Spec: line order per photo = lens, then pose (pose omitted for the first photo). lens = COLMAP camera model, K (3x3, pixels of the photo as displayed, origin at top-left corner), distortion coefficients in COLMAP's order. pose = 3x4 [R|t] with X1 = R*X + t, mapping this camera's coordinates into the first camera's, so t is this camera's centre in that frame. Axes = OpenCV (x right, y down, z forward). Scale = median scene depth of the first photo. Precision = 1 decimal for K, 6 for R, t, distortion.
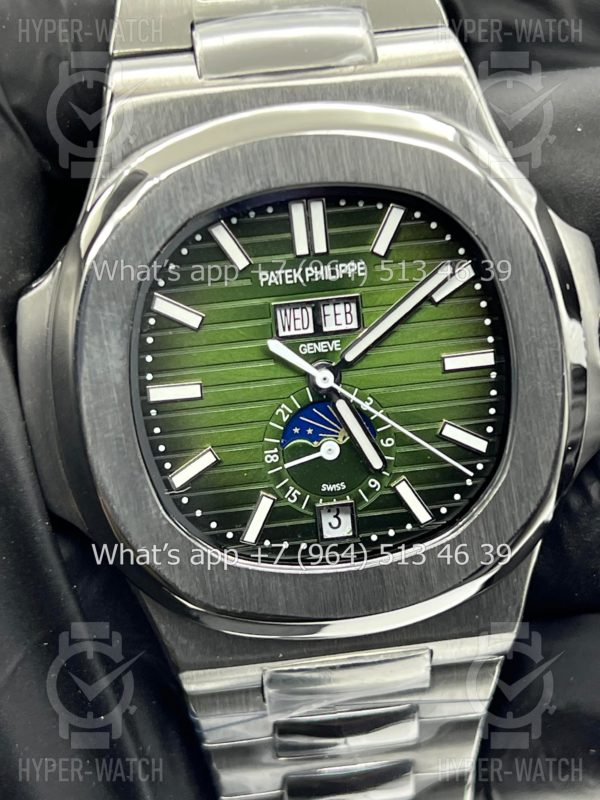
lens RADIAL K [[1852.9, 0, 300.0], [0, 1852.9, 400.0], [0, 0, 1]] dist [0.255491, 0.366983]
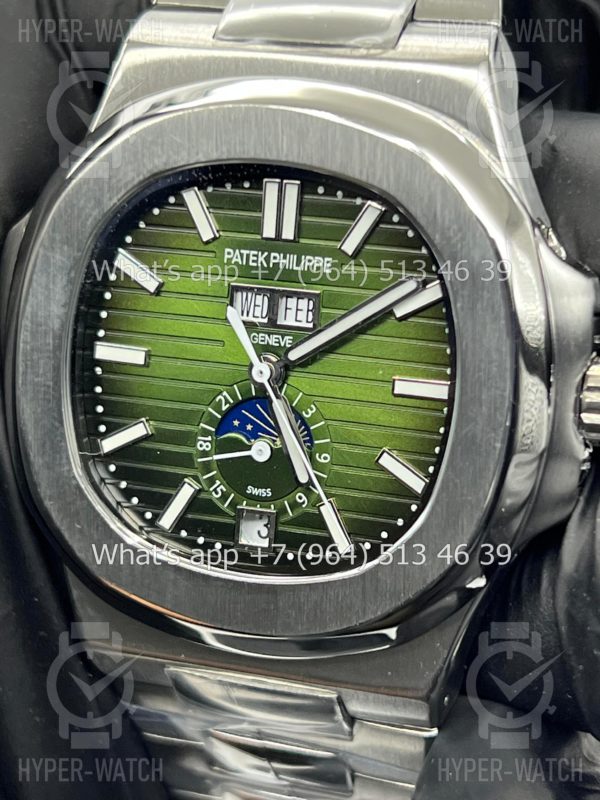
lens RADIAL K [[1852.9, 0, 300.0], [0, 1852.9, 400.0], [0, 0, 1]] dist [0.255491, 0.366983]
pose [[0.893377, 0.210081, -0.397169, 0.402109], [-0.229735, 0.973251, -0.001960, -0.000497], [0.386134, 0.092995, 0.917743, 0.154911]]
